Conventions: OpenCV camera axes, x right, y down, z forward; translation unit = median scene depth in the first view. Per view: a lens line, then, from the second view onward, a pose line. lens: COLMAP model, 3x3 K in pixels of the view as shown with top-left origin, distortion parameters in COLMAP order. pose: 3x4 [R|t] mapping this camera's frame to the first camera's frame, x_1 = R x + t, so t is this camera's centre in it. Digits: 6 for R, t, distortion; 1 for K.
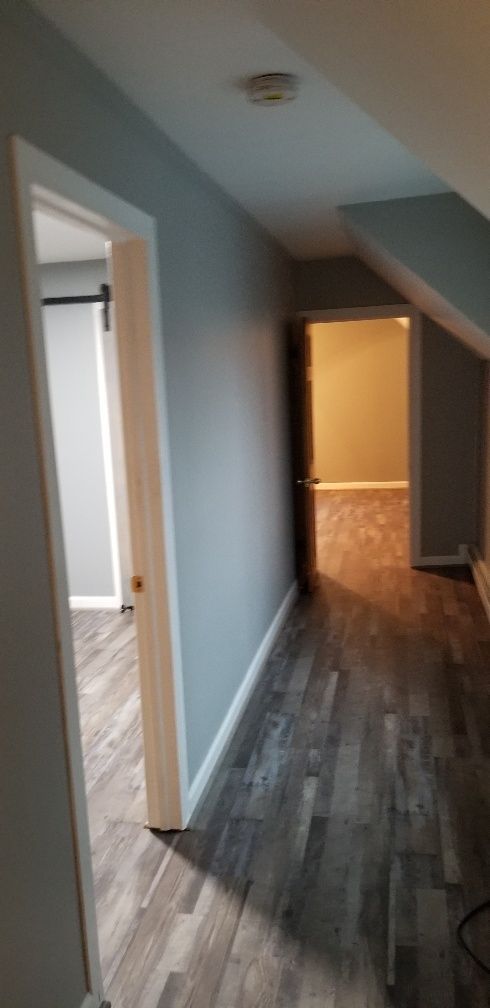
lens RADIAL K [[793.7, 0, 243.4], [0, 793.7, 502.6], [0, 0, 1]] dist [0.054959, -0.098233]
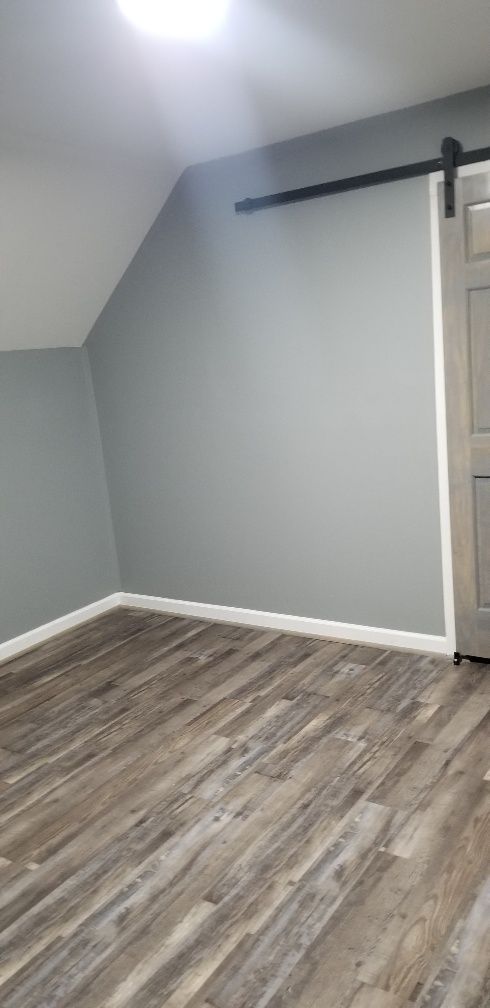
lens RADIAL K [[793.7, 0, 244.9], [0, 793.7, 510.3], [0, 0, 1]] dist [0.054959, -0.098233]
pose [[0.924067, 0.040985, -0.380027, -0.099758], [-0.015266, 0.997399, 0.070446, -0.044051], [0.381926, -0.059295, 0.922289, 0.488288]]
